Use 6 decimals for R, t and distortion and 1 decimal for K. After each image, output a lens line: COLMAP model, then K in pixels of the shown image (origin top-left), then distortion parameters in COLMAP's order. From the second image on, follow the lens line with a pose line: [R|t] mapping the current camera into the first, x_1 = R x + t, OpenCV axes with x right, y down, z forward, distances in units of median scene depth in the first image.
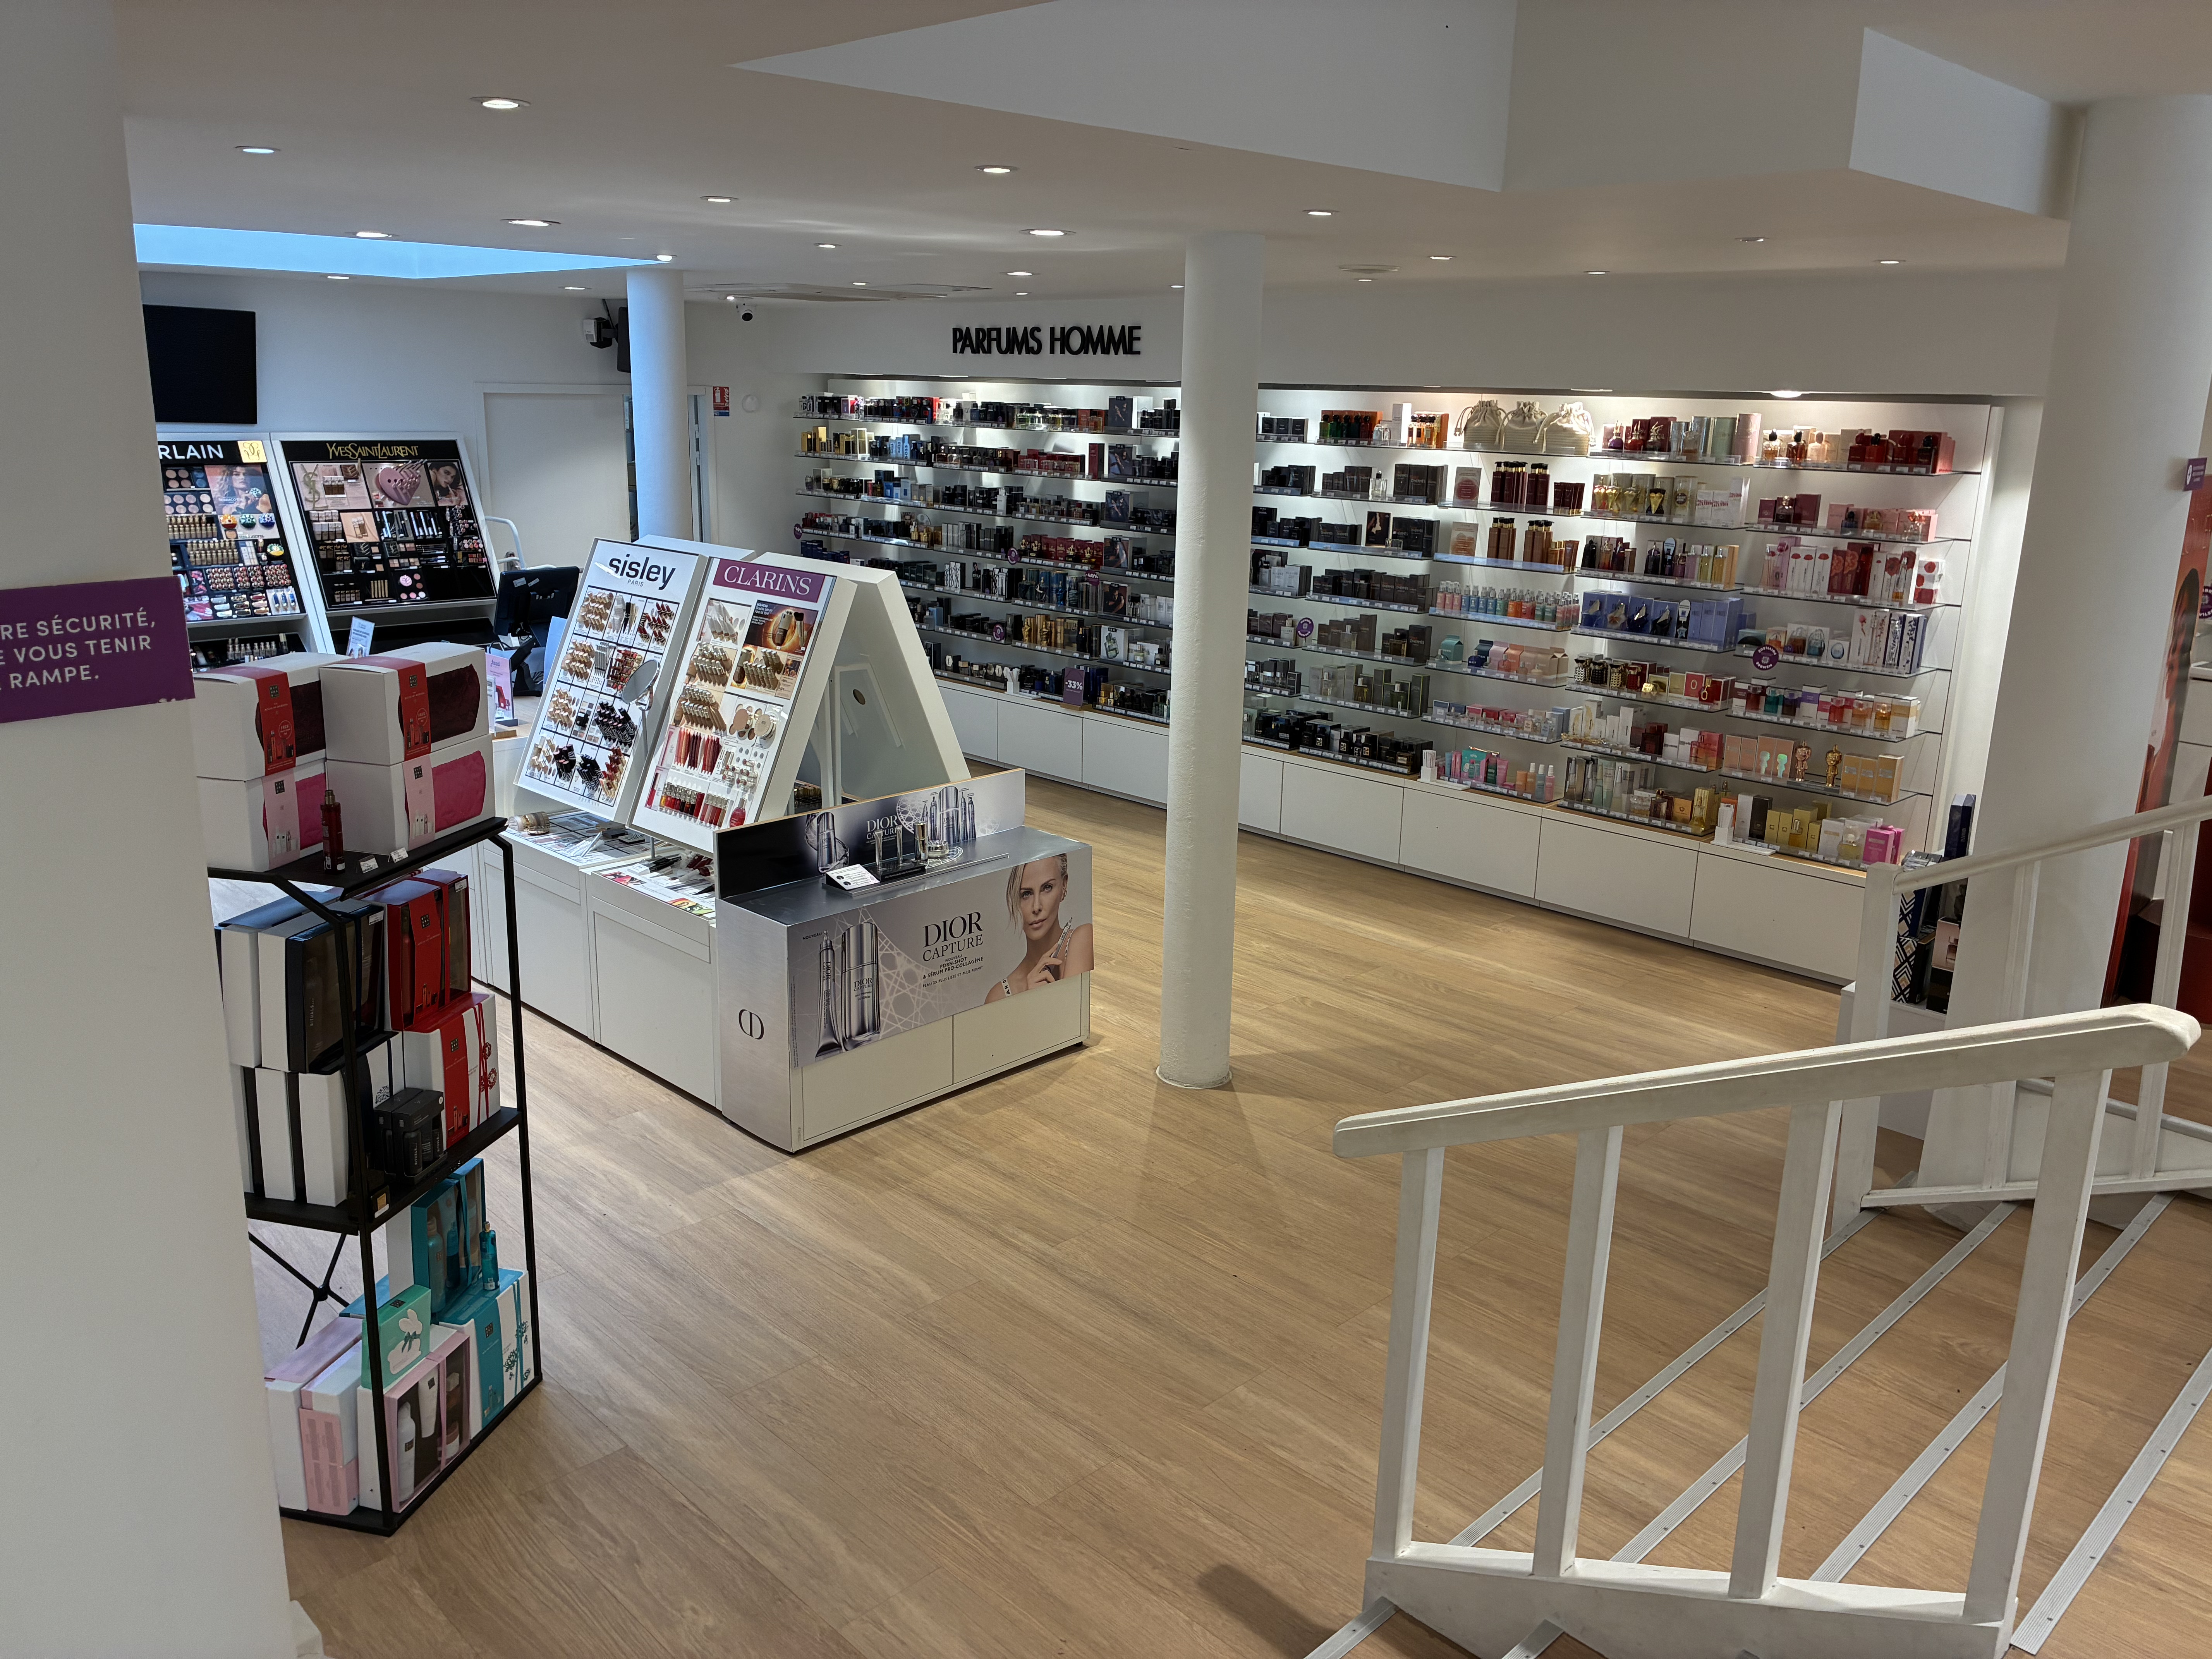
lens RADIAL K [[1696.3, 0, 1107.7], [0, 1696.3, 823.9], [0, 0, 1]] dist [0.026195, -0.006980]
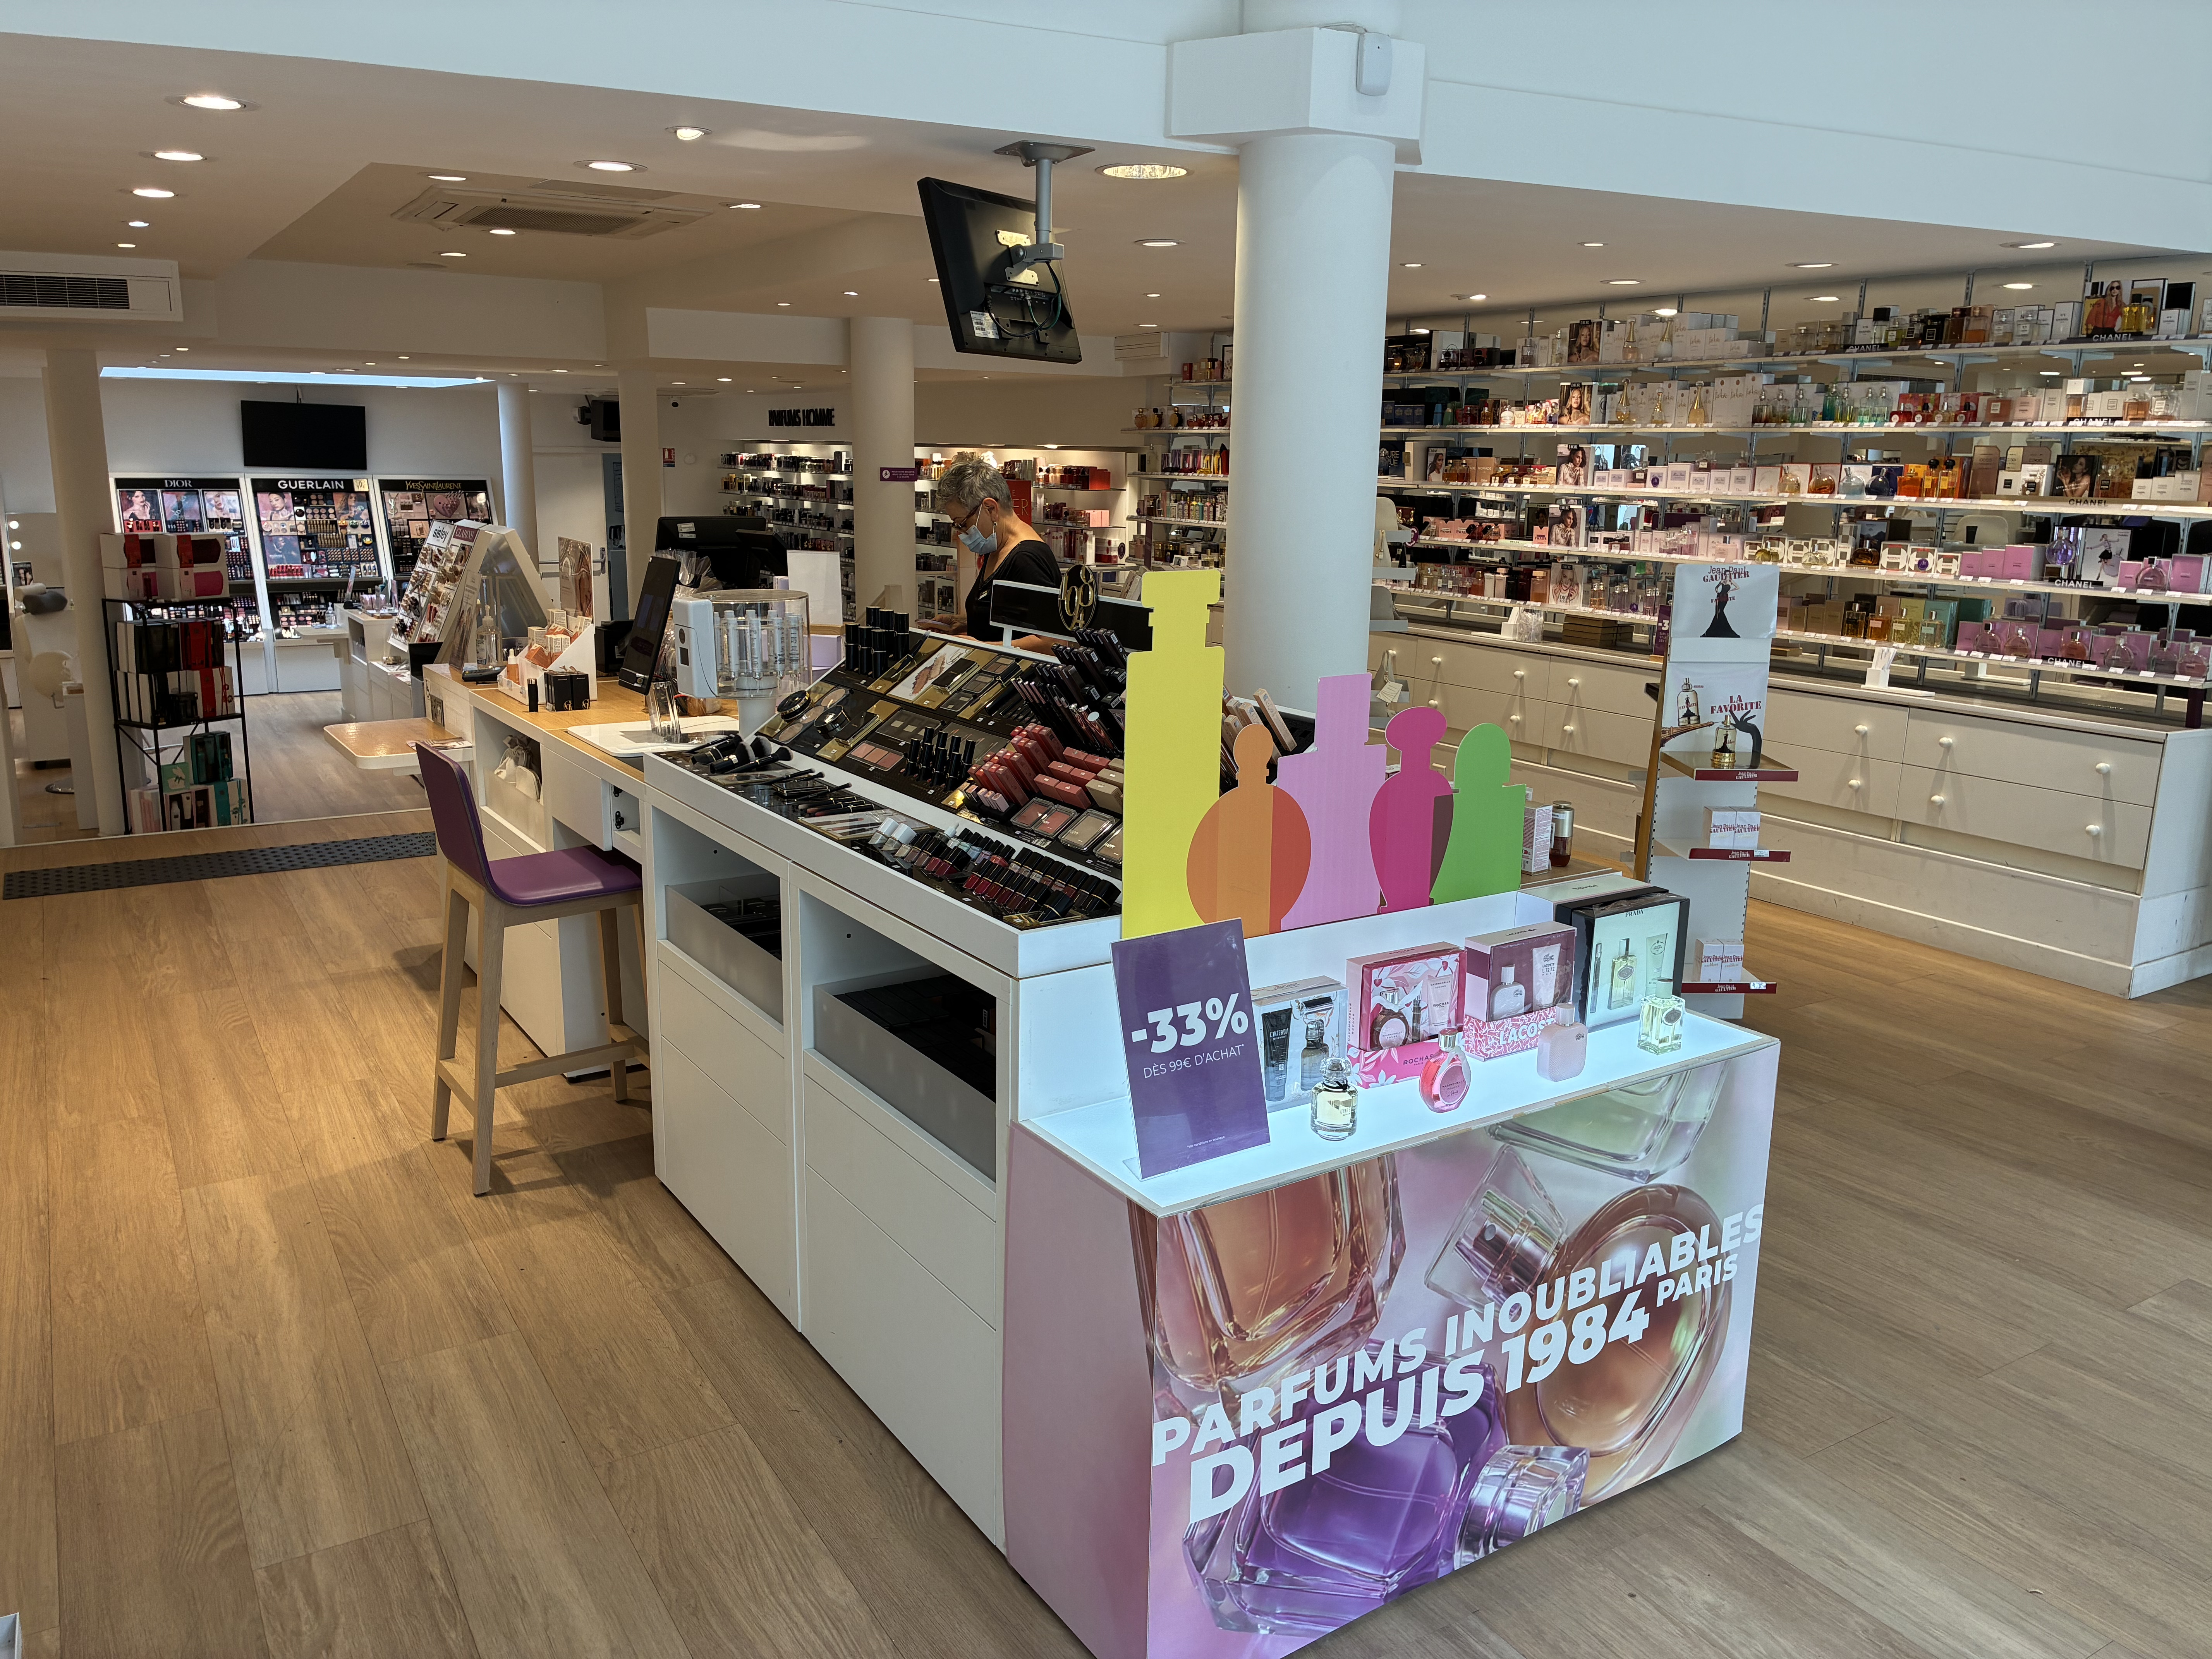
lens RADIAL K [[1696.3, 0, 1107.3], [0, 1696.3, 829.6], [0, 0, 1]] dist [0.026195, -0.006980]
pose [[0.975294, 0.041884, -0.216902, 0.651931], [-0.049800, 0.998273, -0.031156, 0.154237], [0.215223, 0.041188, 0.975696, -0.540115]]
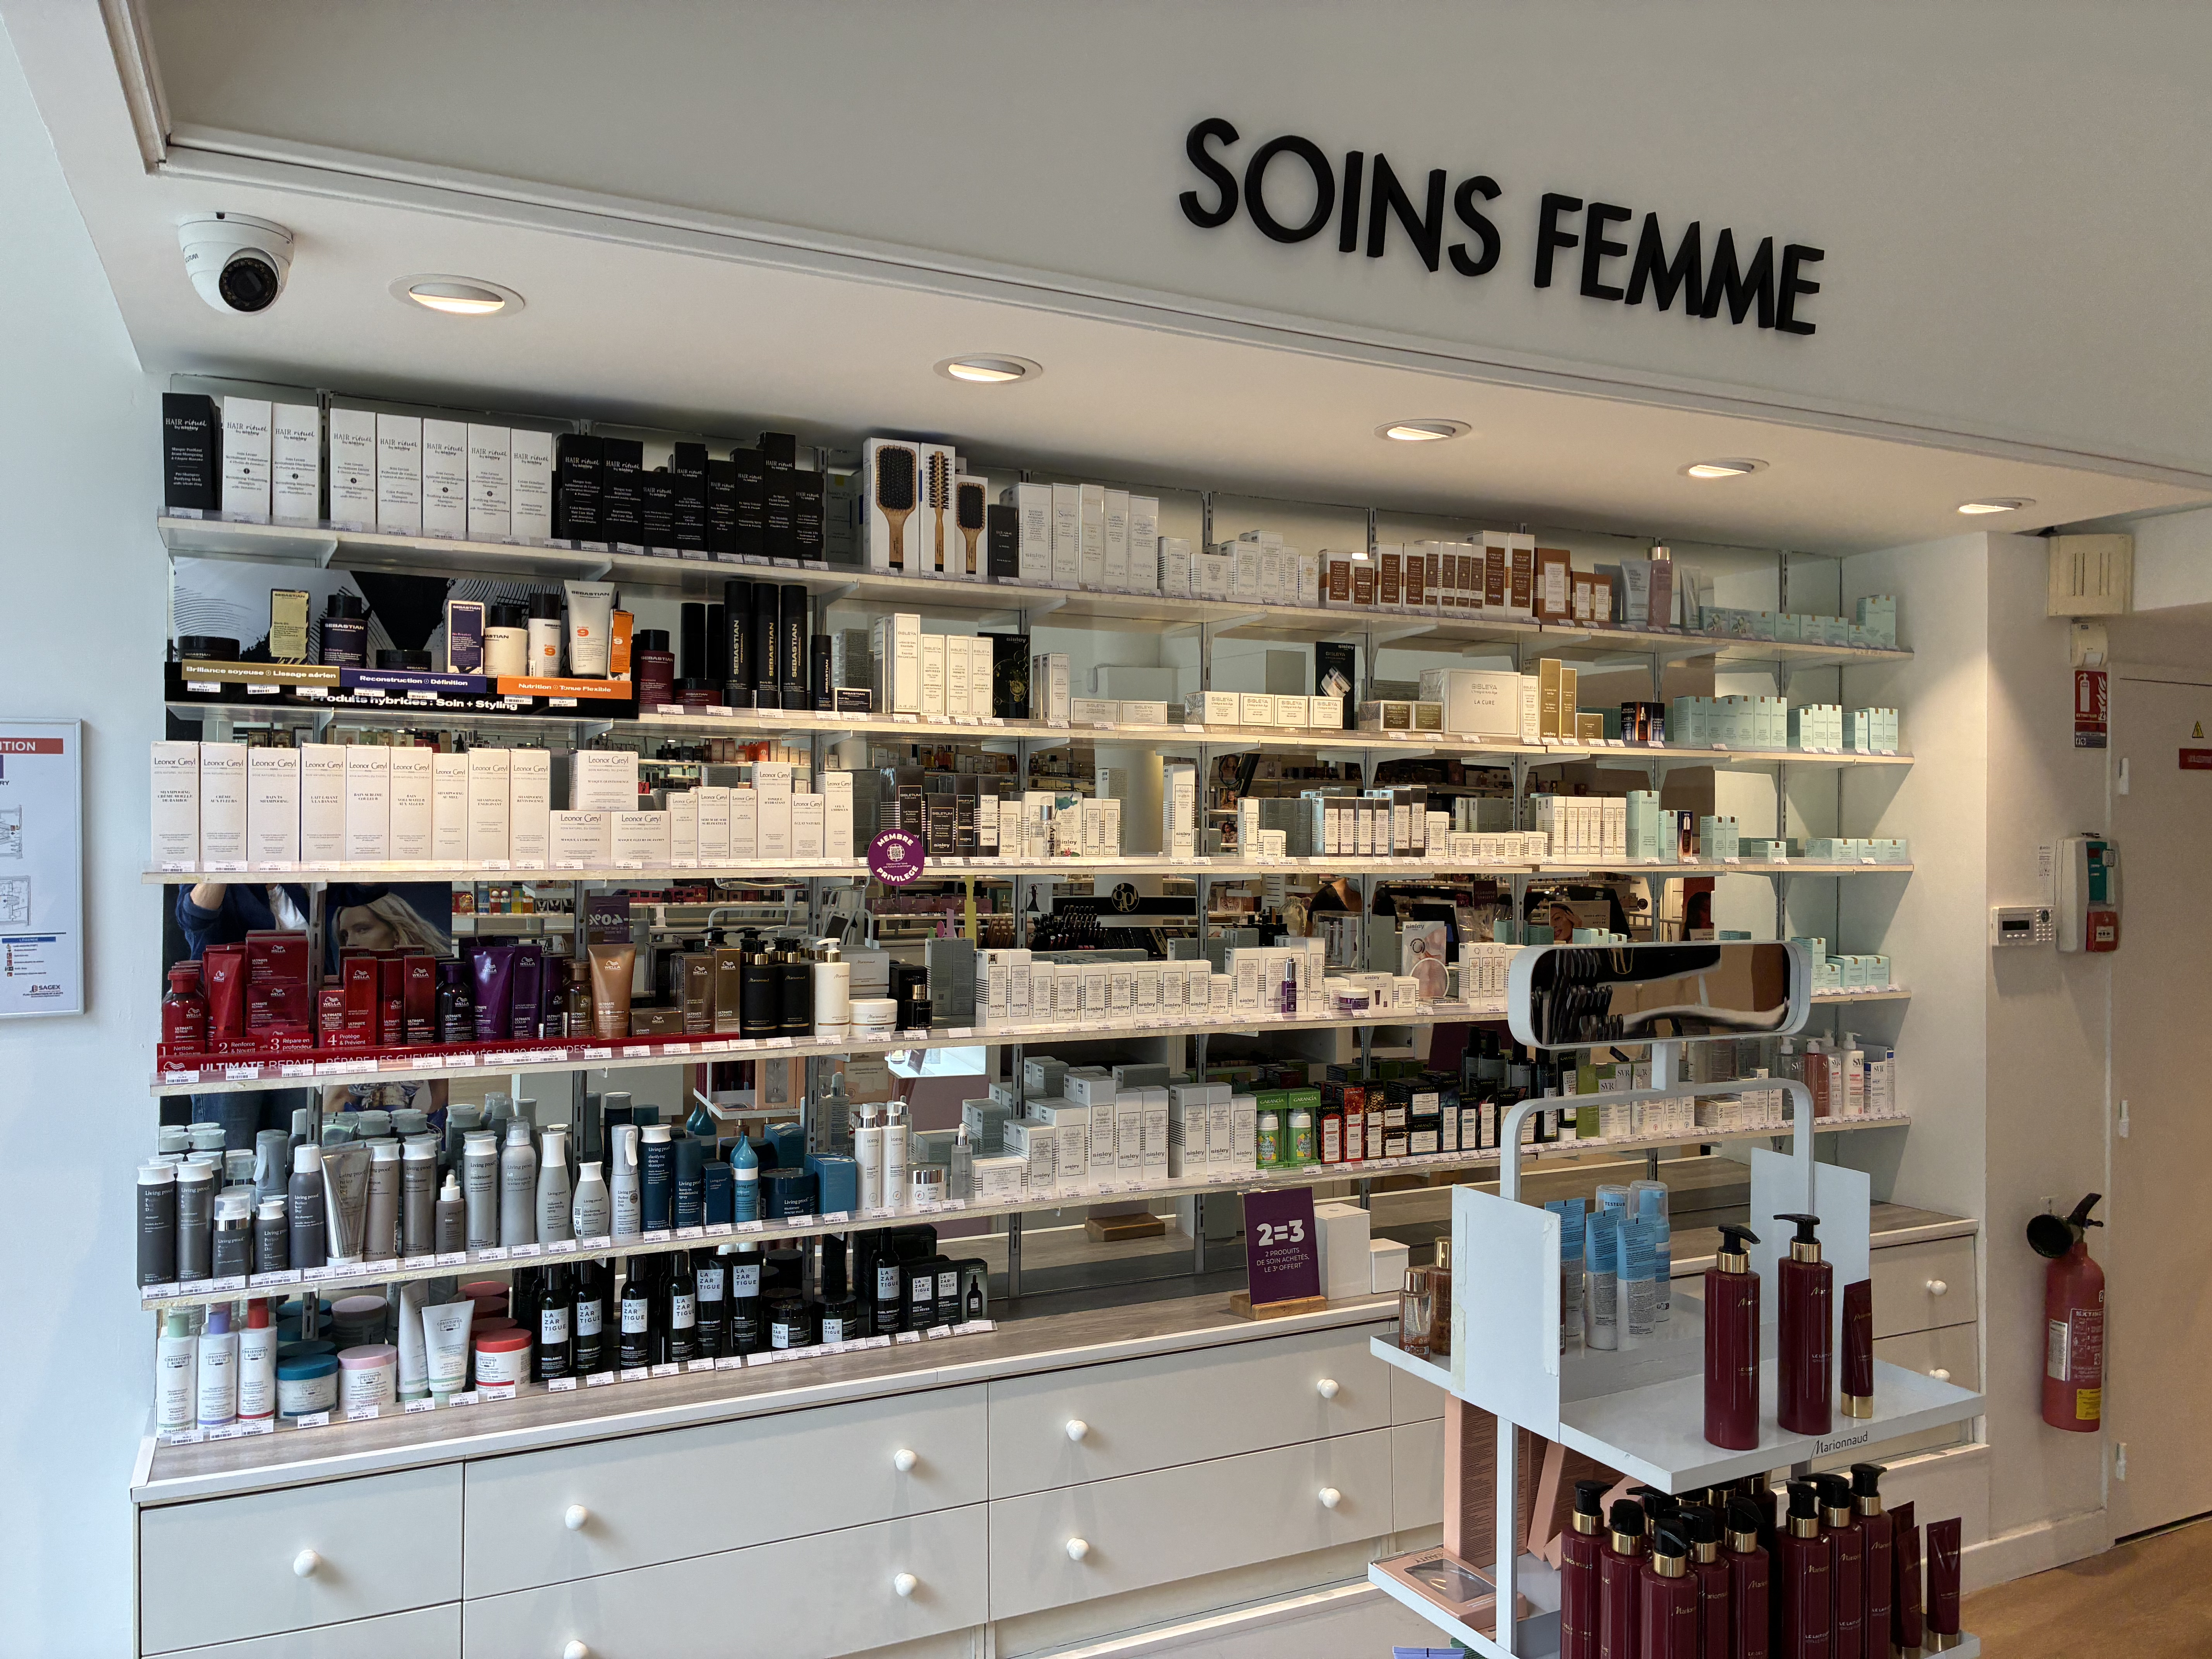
lens RADIAL K [[1696.3, 0, 1104.7], [0, 1696.3, 827.6], [0, 0, 1]] dist [0.026195, -0.006980]
pose [[0.347177, -0.032622, 0.937232, -0.342385], [0.241919, 0.968685, -0.055897, -0.196862], [-0.906059, 0.246140, 0.344197, 1.028601]]
